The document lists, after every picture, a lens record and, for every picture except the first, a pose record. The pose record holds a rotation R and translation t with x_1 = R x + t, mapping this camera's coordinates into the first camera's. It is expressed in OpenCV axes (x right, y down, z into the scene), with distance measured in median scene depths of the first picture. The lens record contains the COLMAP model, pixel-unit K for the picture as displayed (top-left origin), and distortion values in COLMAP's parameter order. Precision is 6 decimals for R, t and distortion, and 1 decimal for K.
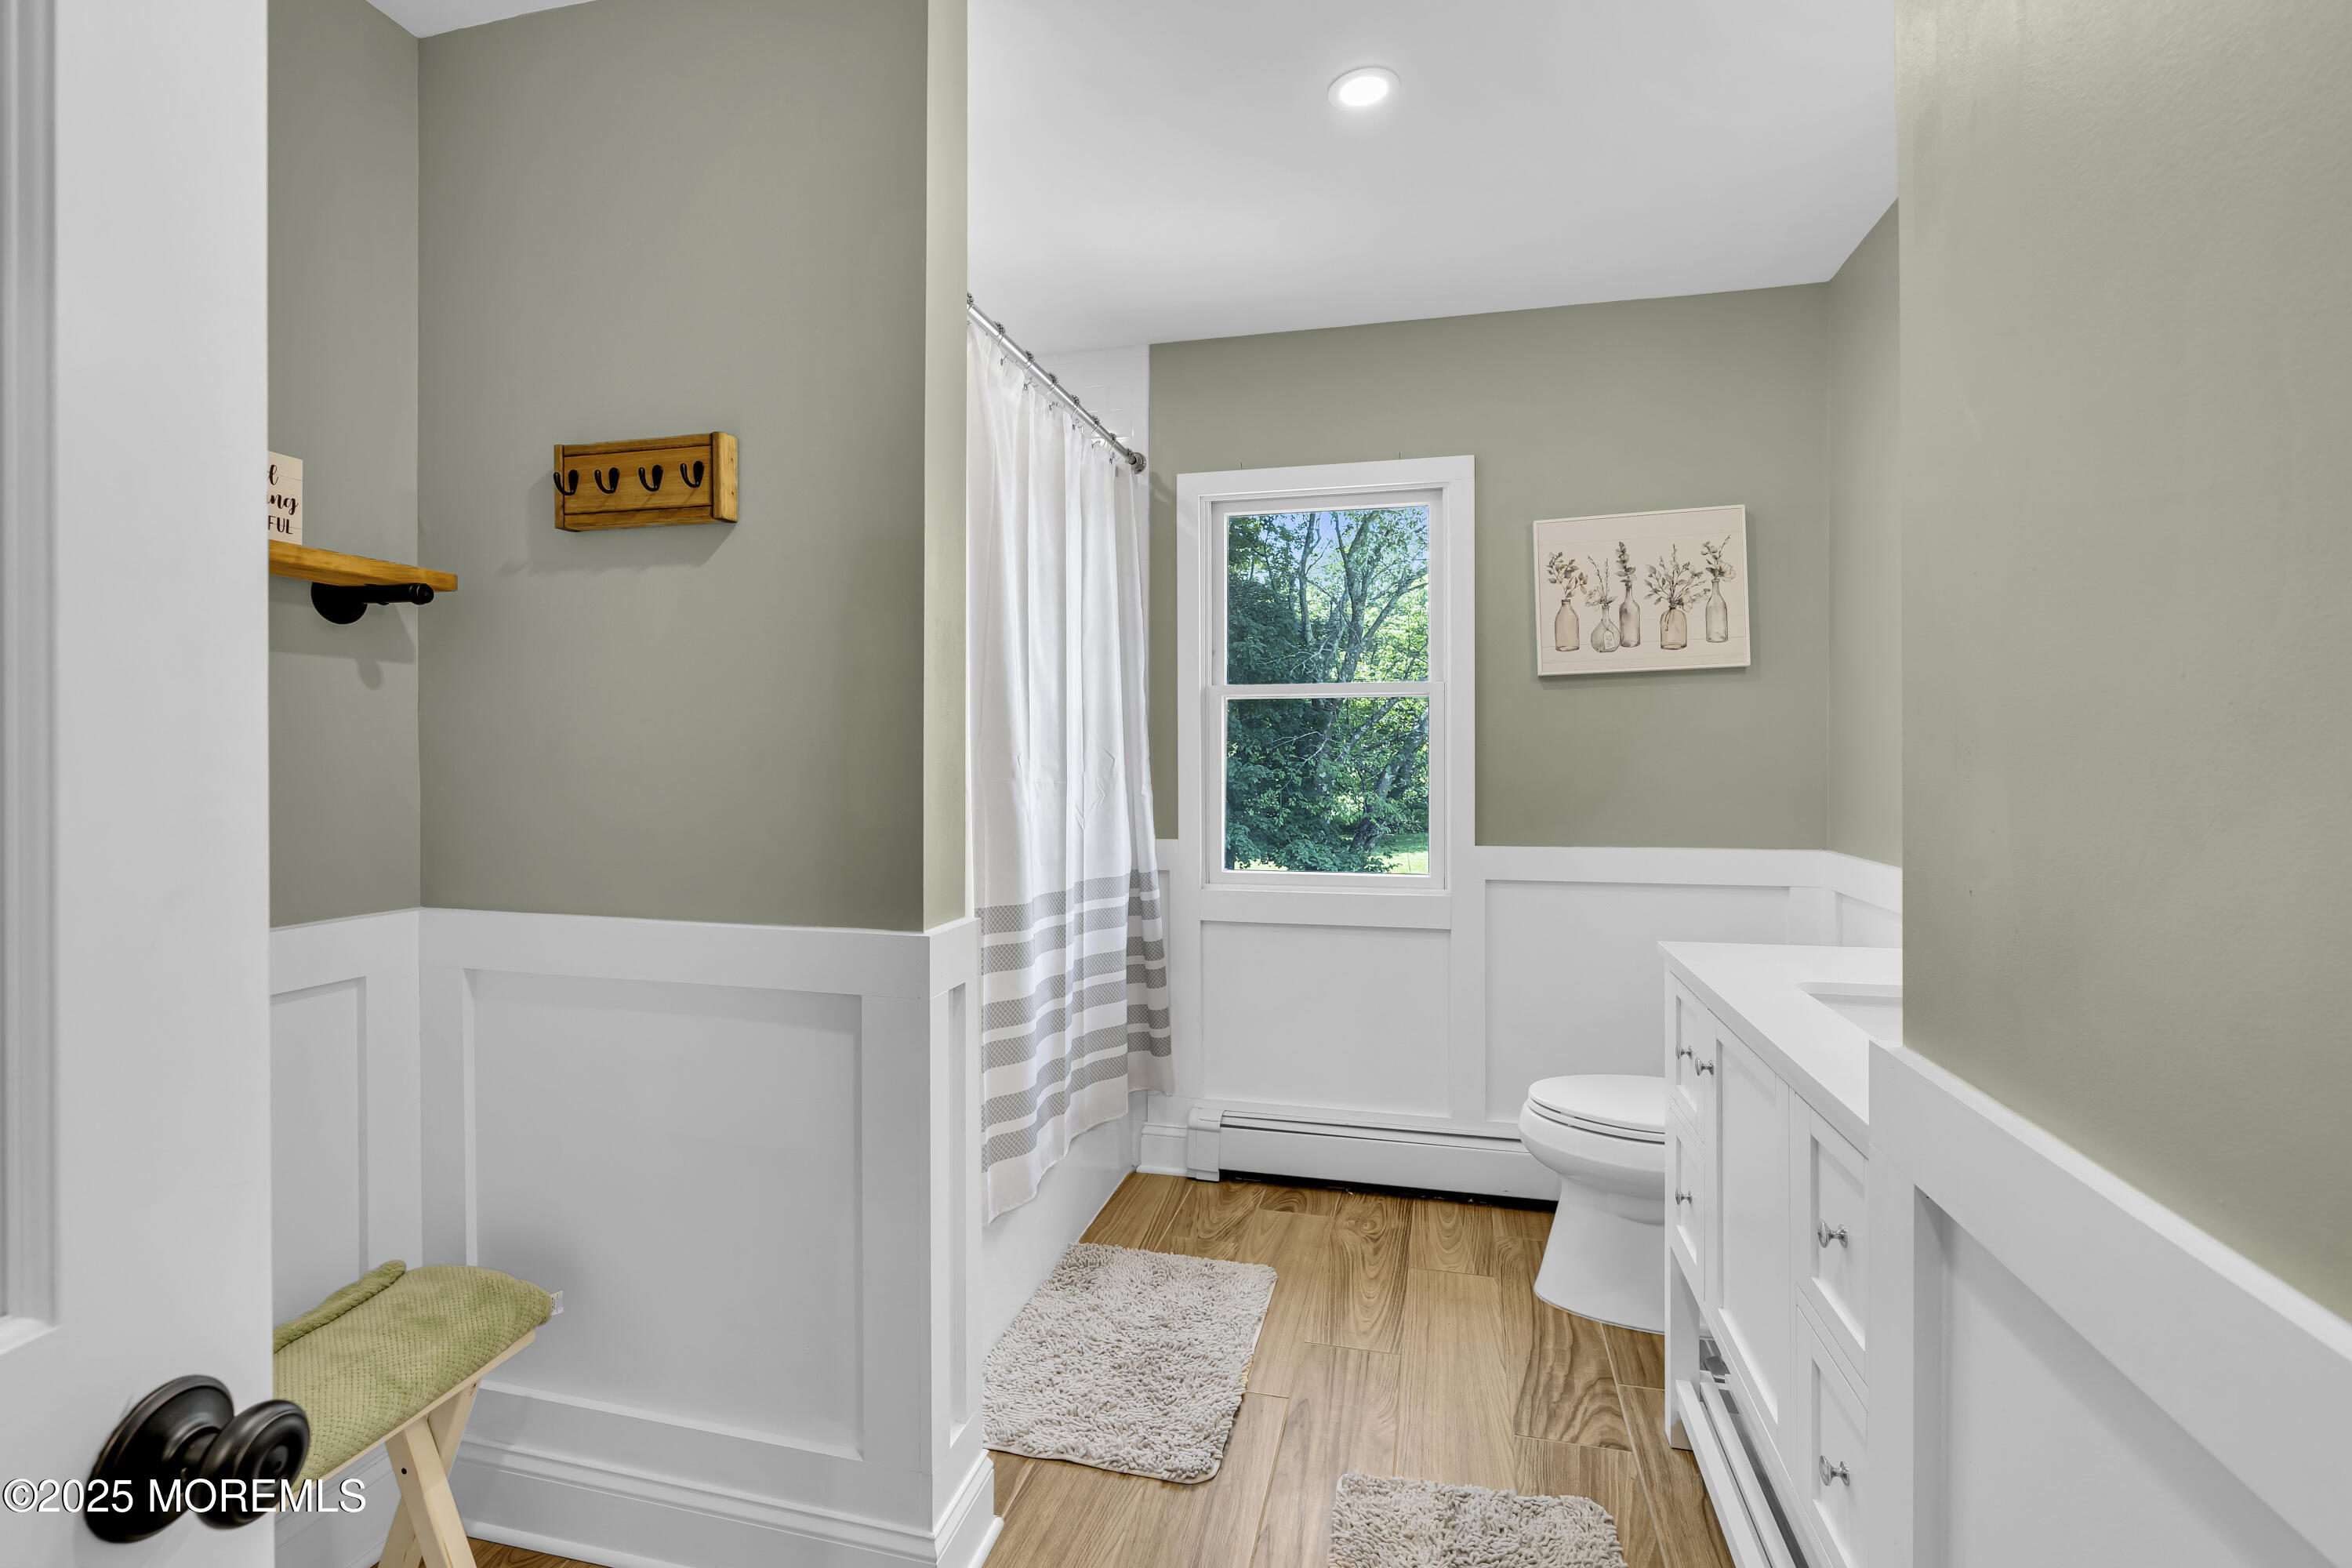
lens RADIAL K [[1056.0, 0, 1175.5], [0, 1056.0, 770.9], [0, 0, 1]] dist [-0.009068, 0.000870]
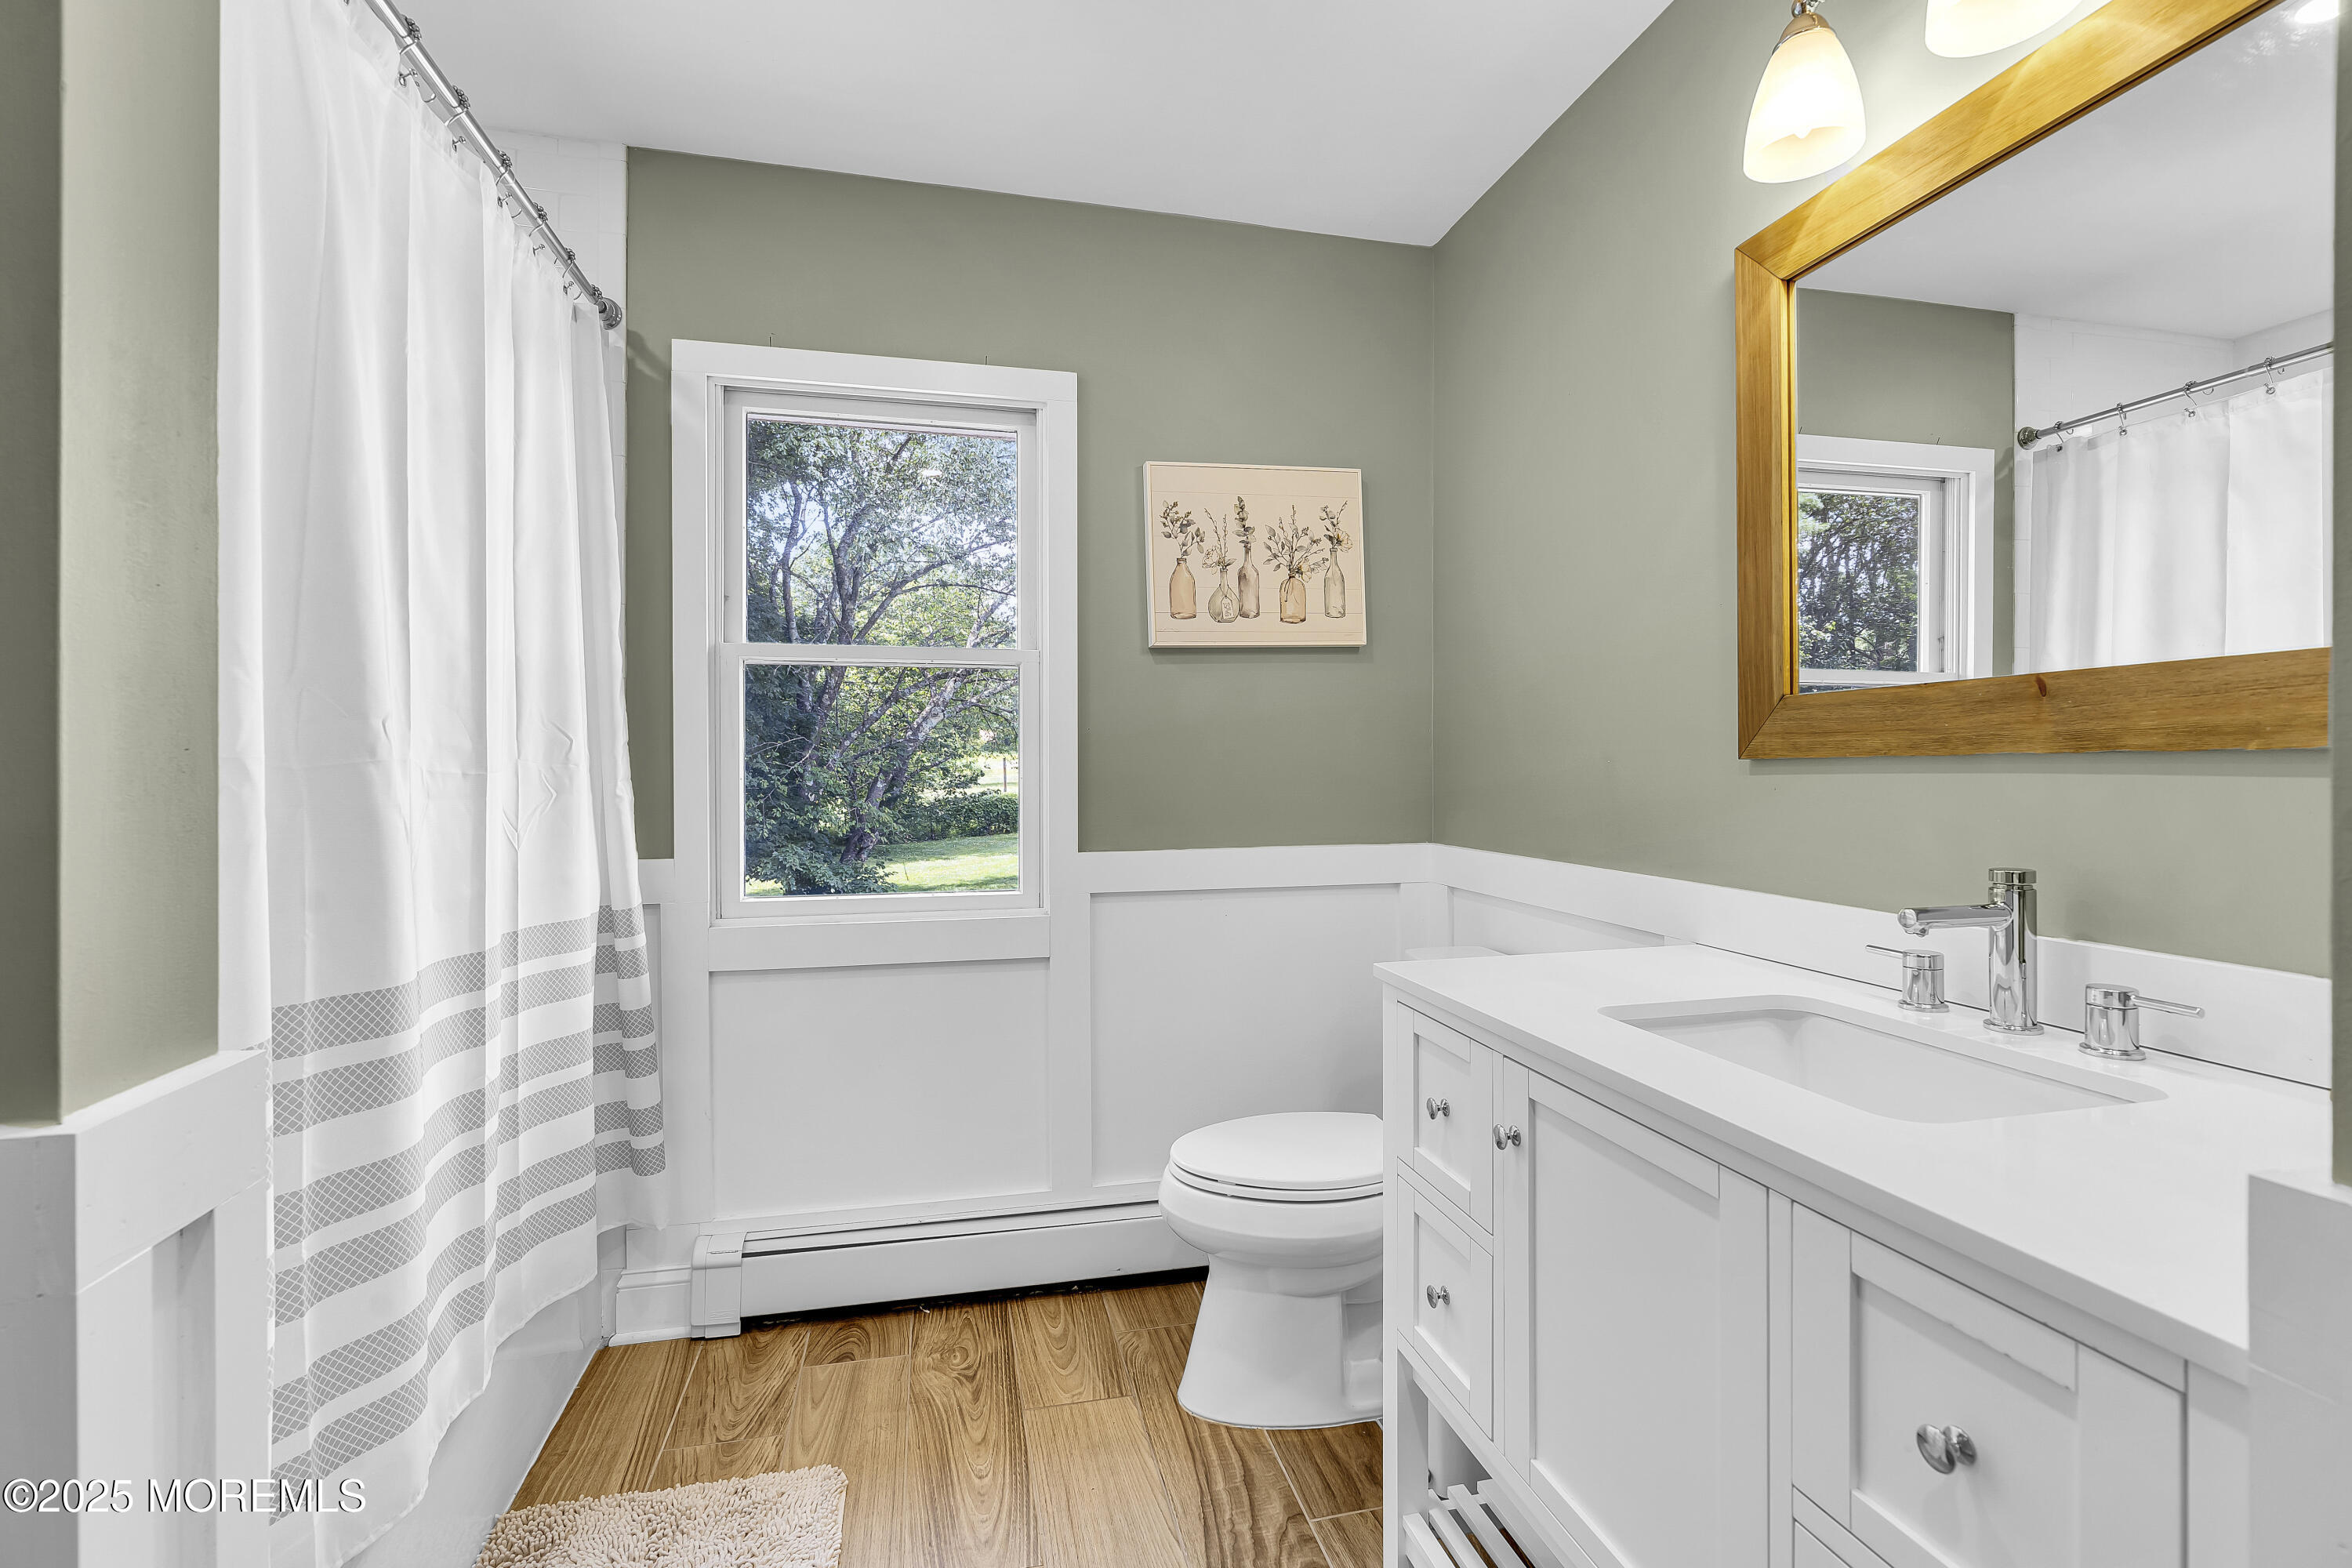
lens RADIAL K [[1056.0, 0, 1175.5], [0, 1056.0, 770.9], [0, 0, 1]] dist [-0.009068, 0.000870]
pose [[0.887955, -0.002538, 0.459923, -0.025967], [0.006467, 0.999955, -0.006969, 0.014965], [-0.459884, 0.009162, 0.887932, 0.247970]]
